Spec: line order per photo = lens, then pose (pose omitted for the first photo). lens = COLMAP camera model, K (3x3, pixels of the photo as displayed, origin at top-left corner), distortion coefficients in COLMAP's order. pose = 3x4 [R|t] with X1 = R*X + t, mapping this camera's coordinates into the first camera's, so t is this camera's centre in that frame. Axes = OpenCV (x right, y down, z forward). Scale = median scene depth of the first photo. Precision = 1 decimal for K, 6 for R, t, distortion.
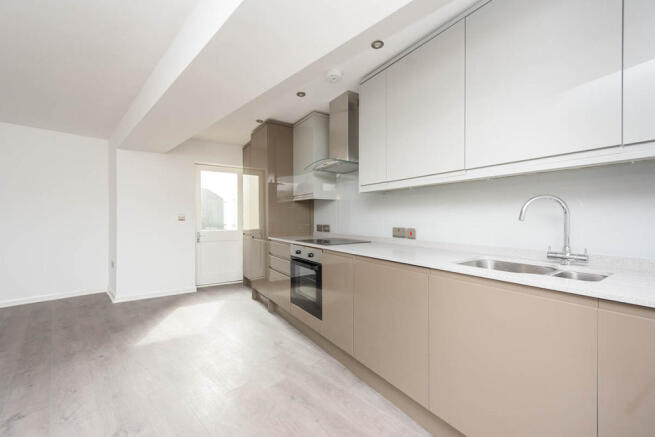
lens RADIAL K [[258.6, 0, 323.1], [0, 258.6, 218.6], [0, 0, 1]] dist [0.001056, 0.000150]
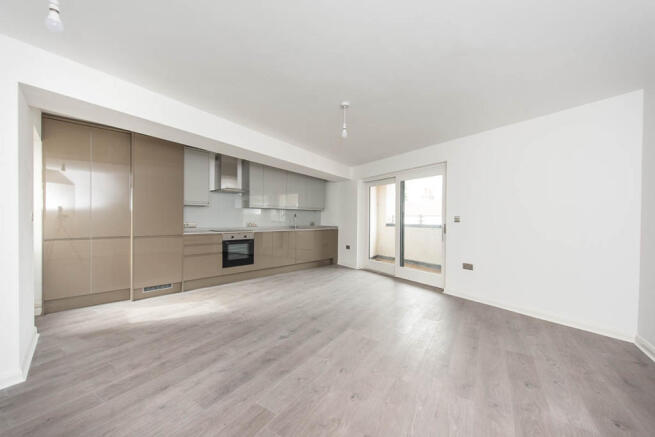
lens RADIAL K [[258.6, 0, 323.1], [0, 258.6, 218.6], [0, 0, 1]] dist [0.001056, 0.000150]
pose [[-0.182349, -0.008065, 0.983201, -2.184660], [-0.003969, 0.999964, 0.007466, -0.019007], [-0.983226, -0.002541, -0.182375, 0.759150]]
